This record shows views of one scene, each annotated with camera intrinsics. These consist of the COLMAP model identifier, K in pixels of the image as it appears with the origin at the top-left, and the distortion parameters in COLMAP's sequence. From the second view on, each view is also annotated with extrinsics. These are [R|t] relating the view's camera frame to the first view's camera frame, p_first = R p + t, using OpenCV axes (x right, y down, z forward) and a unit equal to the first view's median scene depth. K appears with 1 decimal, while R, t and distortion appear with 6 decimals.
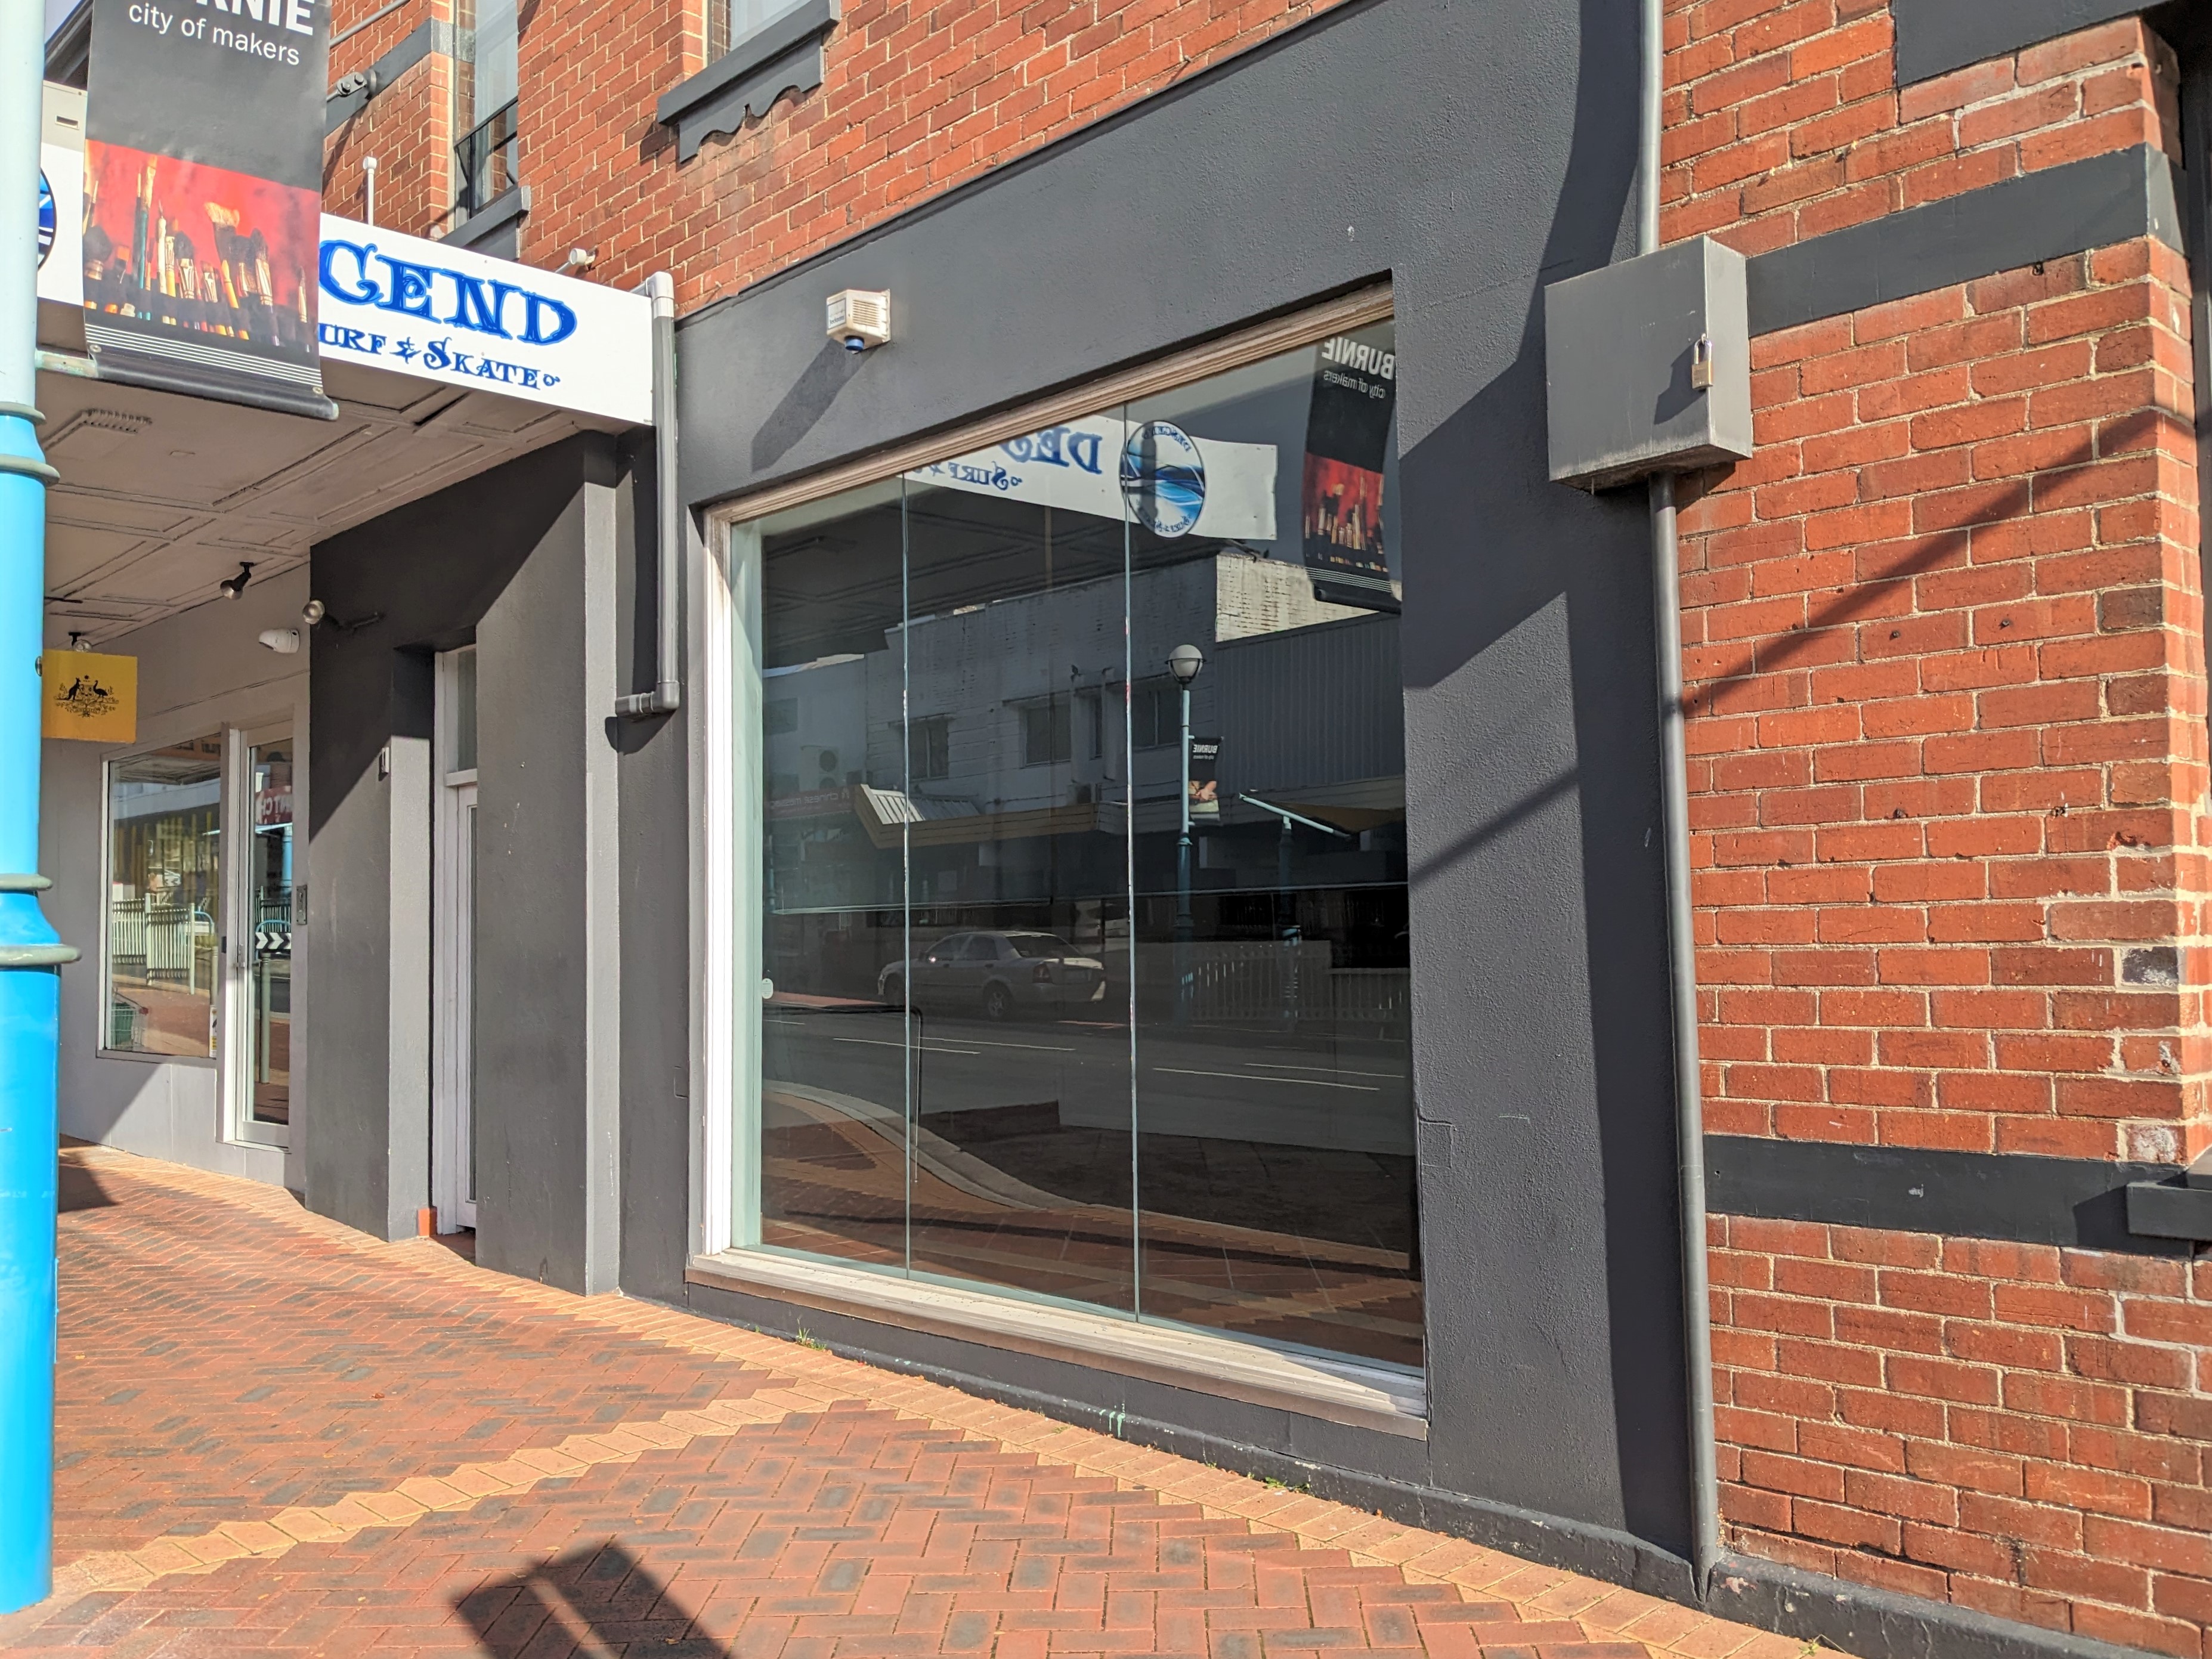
lens RADIAL K [[1860.2, 0, 1106.0], [0, 1860.2, 829.5], [0, 0, 1]] dist [-0.005630, -0.004011]
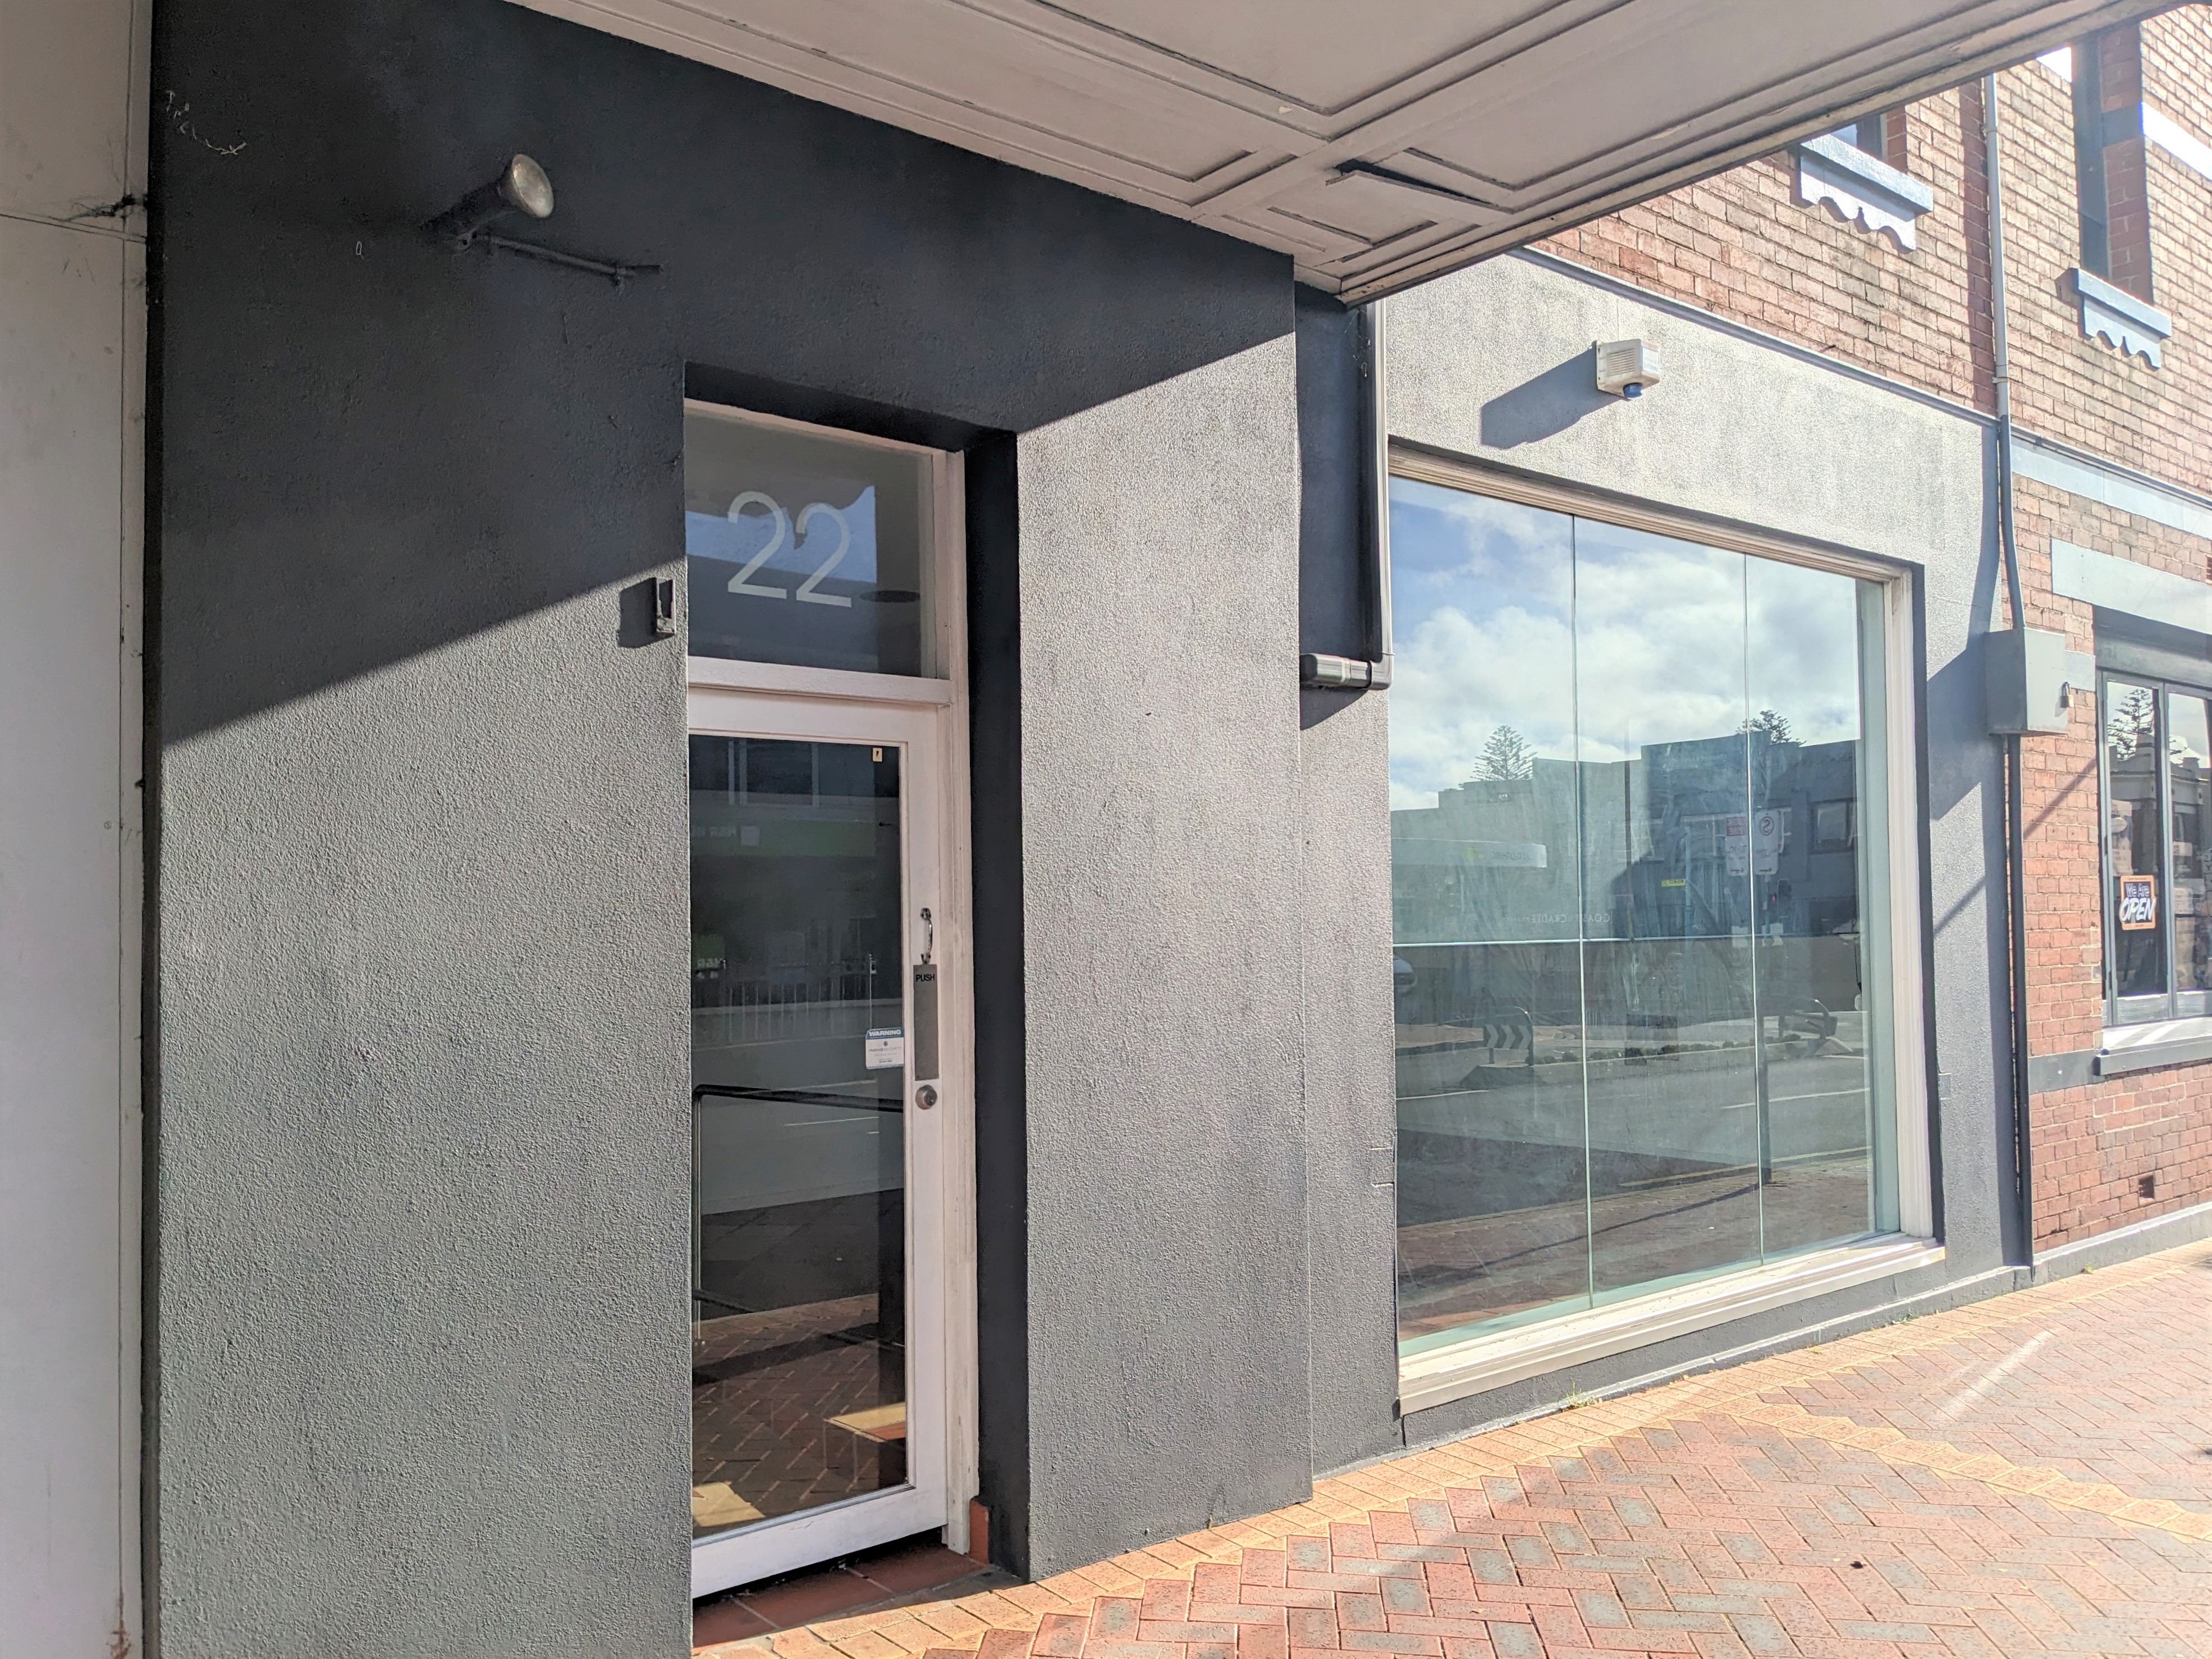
lens RADIAL K [[1860.5, 0, 1106.0], [0, 1860.5, 829.5], [0, 0, 1]] dist [-0.005630, -0.004011]
pose [[0.059748, 0.096142, 0.993573, -1.250569], [-0.033899, 0.994972, -0.094239, 0.095272], [-0.997638, -0.028051, 0.062707, 1.308875]]
